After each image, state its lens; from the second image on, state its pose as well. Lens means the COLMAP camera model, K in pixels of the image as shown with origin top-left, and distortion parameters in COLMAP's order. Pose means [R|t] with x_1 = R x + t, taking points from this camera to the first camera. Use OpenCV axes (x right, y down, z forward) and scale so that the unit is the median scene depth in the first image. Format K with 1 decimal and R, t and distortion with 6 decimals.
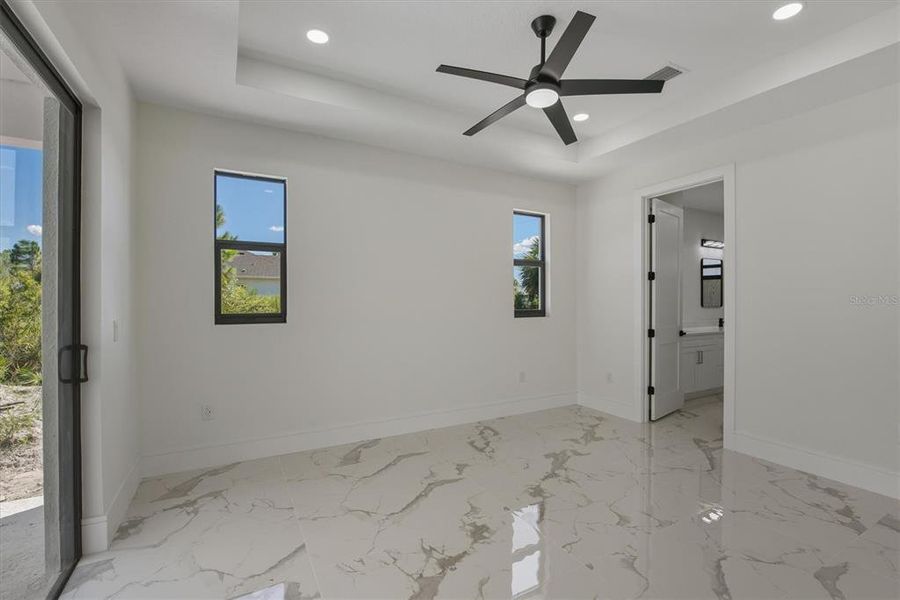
lens RADIAL K [[396.0, 0, 452.2], [0, 396.0, 305.4], [0, 0, 1]] dist [-0.018406, -0.001010]
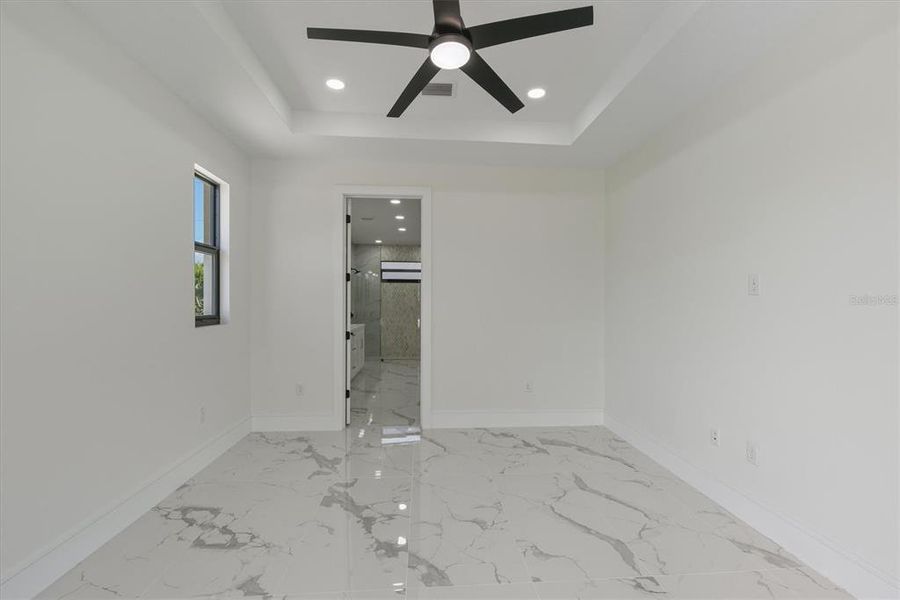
lens RADIAL K [[396.0, 0, 451.0], [0, 396.0, 301.0], [0, 0, 1]] dist [-0.018406, -0.001010]
pose [[0.421484, 0.000966, 0.906835, -0.314992], [0.010269, 0.999930, -0.005838, -0.006597], [-0.906777, 0.011773, 0.421445, 0.403165]]
